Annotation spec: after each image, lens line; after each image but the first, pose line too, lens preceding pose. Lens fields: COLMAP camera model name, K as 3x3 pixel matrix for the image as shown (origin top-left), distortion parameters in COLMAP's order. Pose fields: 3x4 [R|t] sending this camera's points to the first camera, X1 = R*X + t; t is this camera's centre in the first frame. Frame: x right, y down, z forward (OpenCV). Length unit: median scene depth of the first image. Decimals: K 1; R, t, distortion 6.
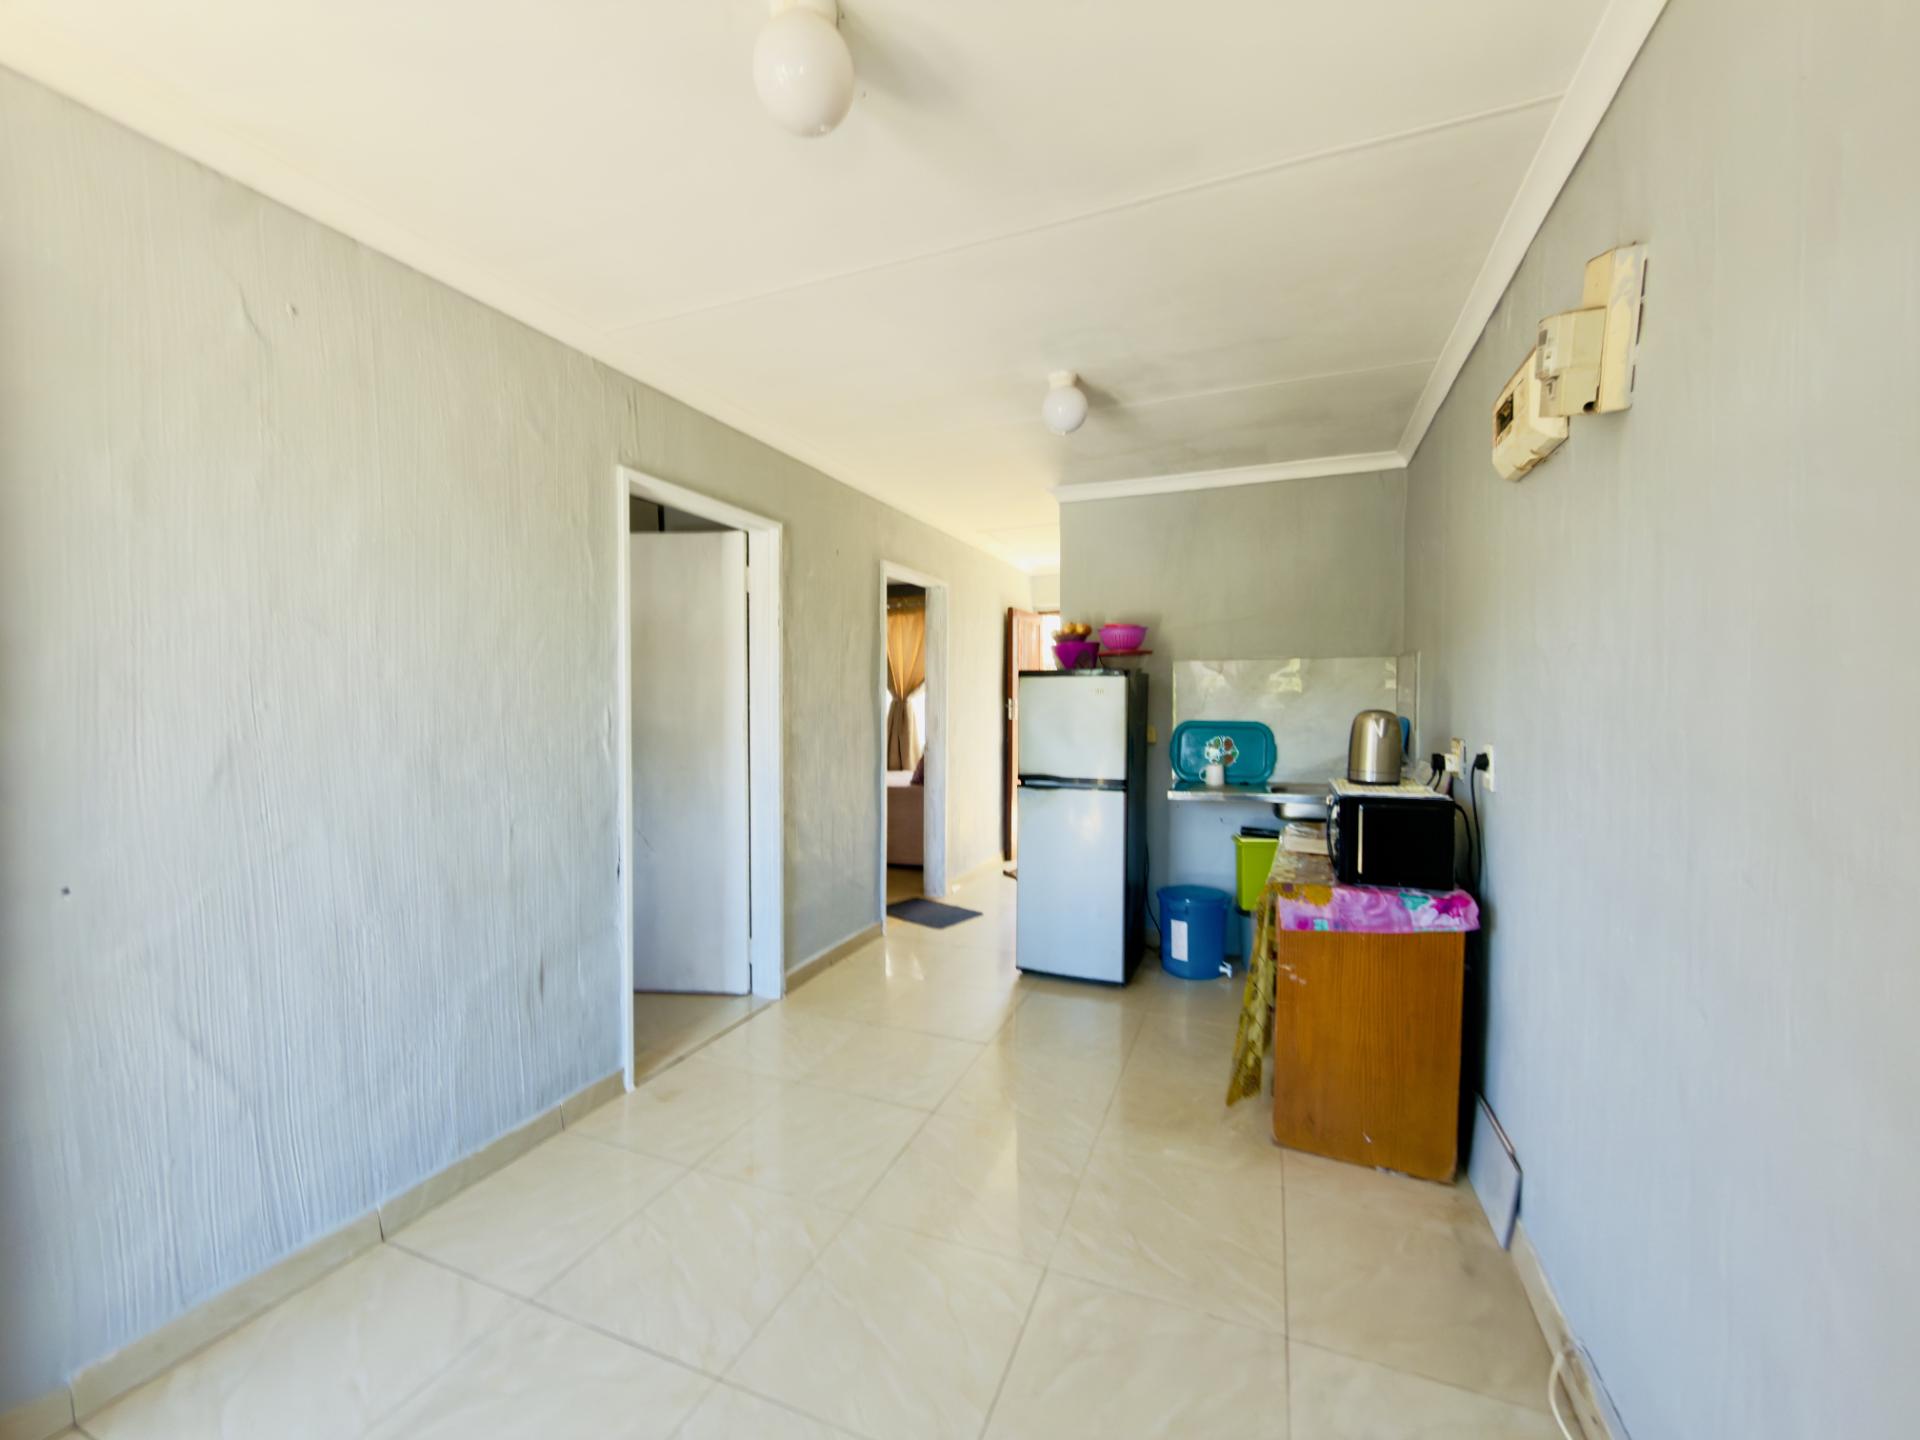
lens RADIAL K [[767.5, 0, 960.0], [0, 767.5, 720.0], [0, 0, 1]] dist [-0.000616, -0.000351]
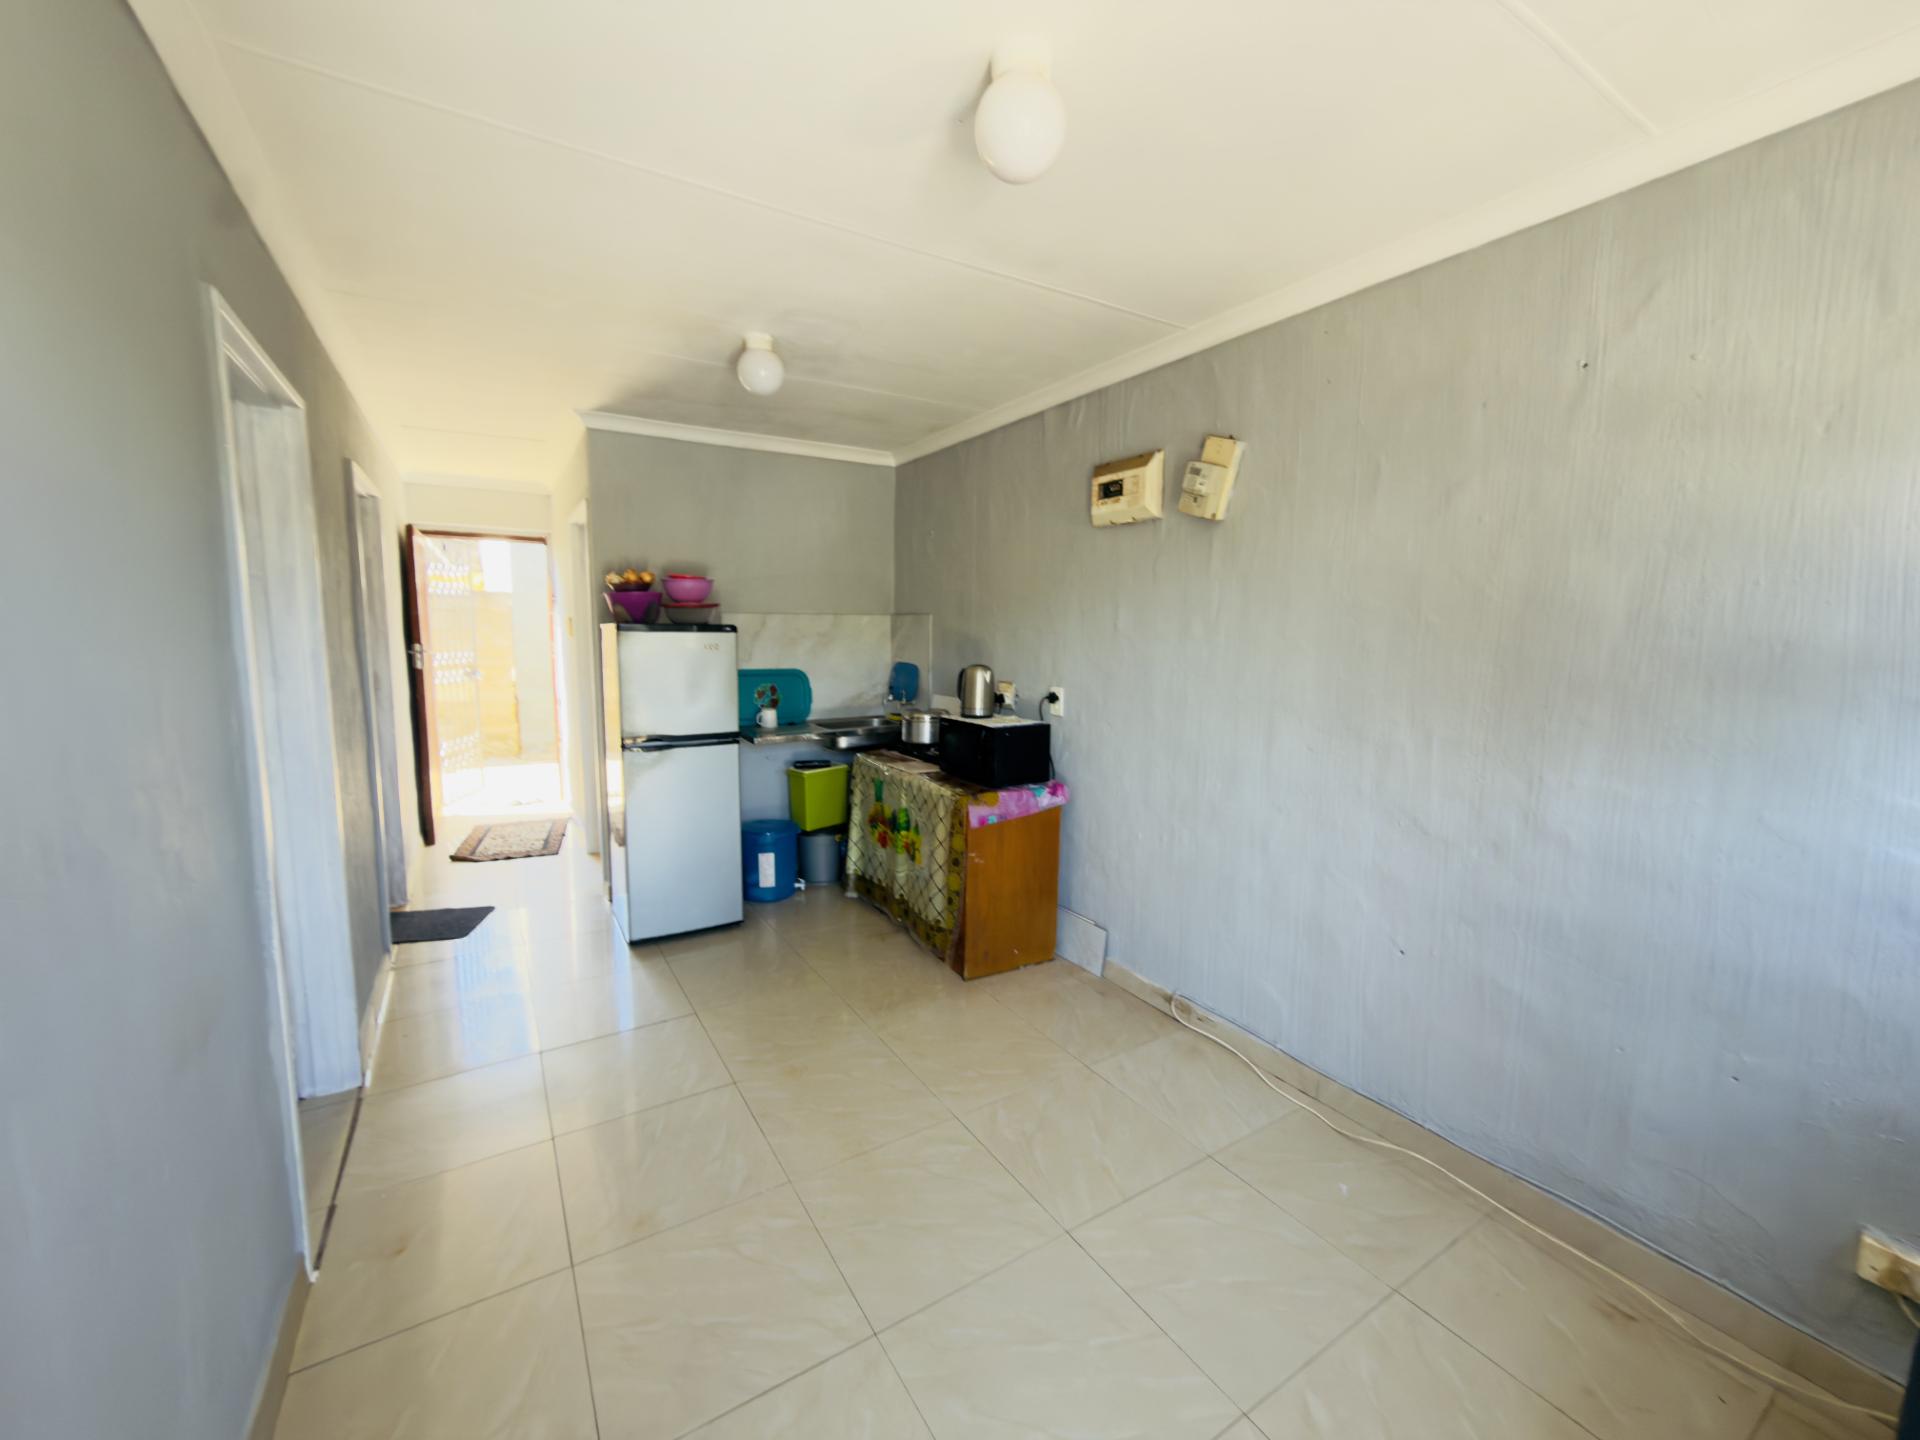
lens RADIAL K [[775.6, 0, 956.2], [0, 775.6, 720.8], [0, 0, 1]] dist [0.001543, -0.000526]
pose [[0.586340, -0.093860, 0.804609, -0.548593], [0.014023, 0.994292, 0.105768, -0.053230], [-0.809944, -0.050733, 0.584309, 0.170517]]
